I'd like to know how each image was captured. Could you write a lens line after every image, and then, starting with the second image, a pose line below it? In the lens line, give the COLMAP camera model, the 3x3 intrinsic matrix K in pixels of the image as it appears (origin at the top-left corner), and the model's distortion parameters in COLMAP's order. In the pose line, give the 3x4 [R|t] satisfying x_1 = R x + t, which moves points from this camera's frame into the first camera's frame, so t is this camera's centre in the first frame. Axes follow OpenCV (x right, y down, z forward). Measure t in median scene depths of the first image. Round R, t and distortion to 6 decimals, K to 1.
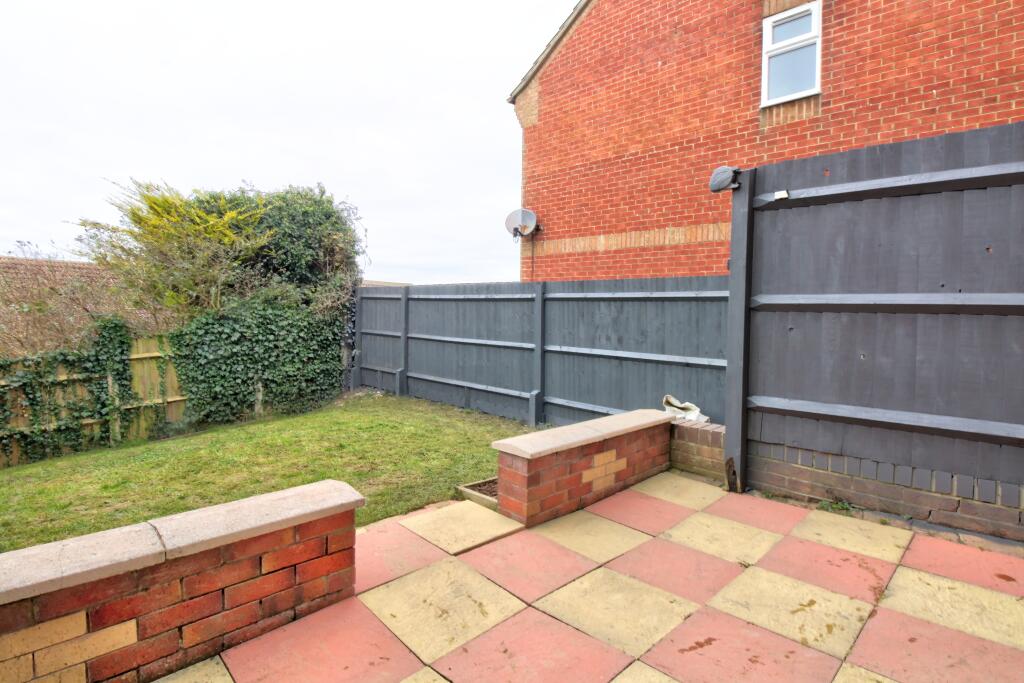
lens RADIAL K [[523.4, 0, 515.1], [0, 523.4, 319.8], [0, 0, 1]] dist [-0.002649, -0.007319]
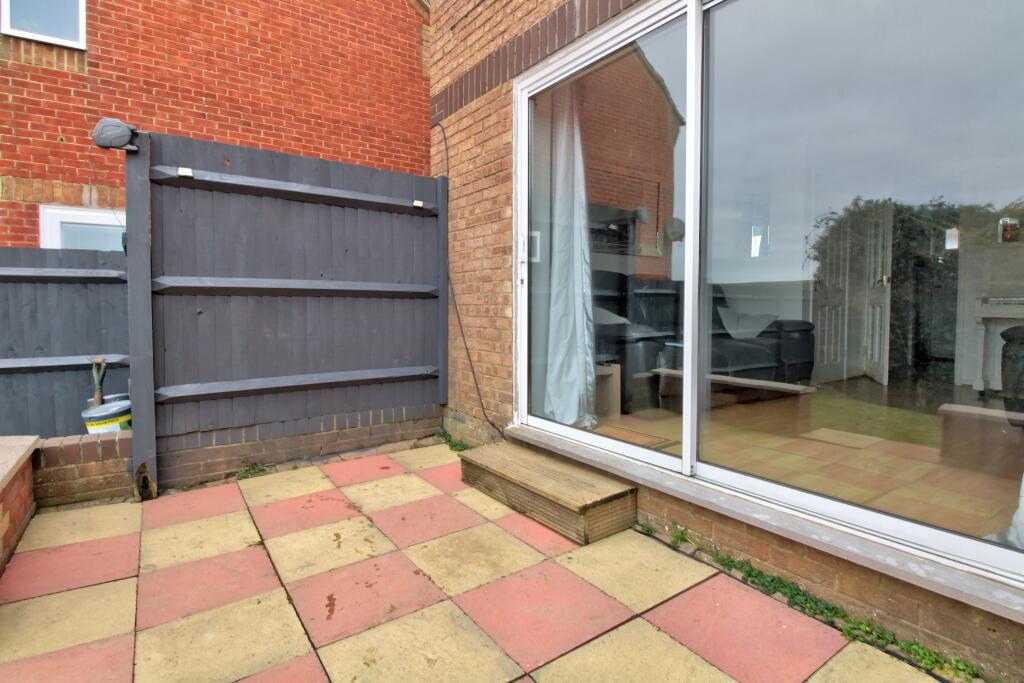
lens RADIAL K [[523.4, 0, 511.4], [0, 523.4, 327.6], [0, 0, 1]] dist [-0.002649, -0.007319]
pose [[0.170853, -0.063312, 0.983260, -0.343324], [0.019669, 0.997954, 0.060840, -0.003154], [-0.985100, 0.008945, 0.171748, 0.253015]]
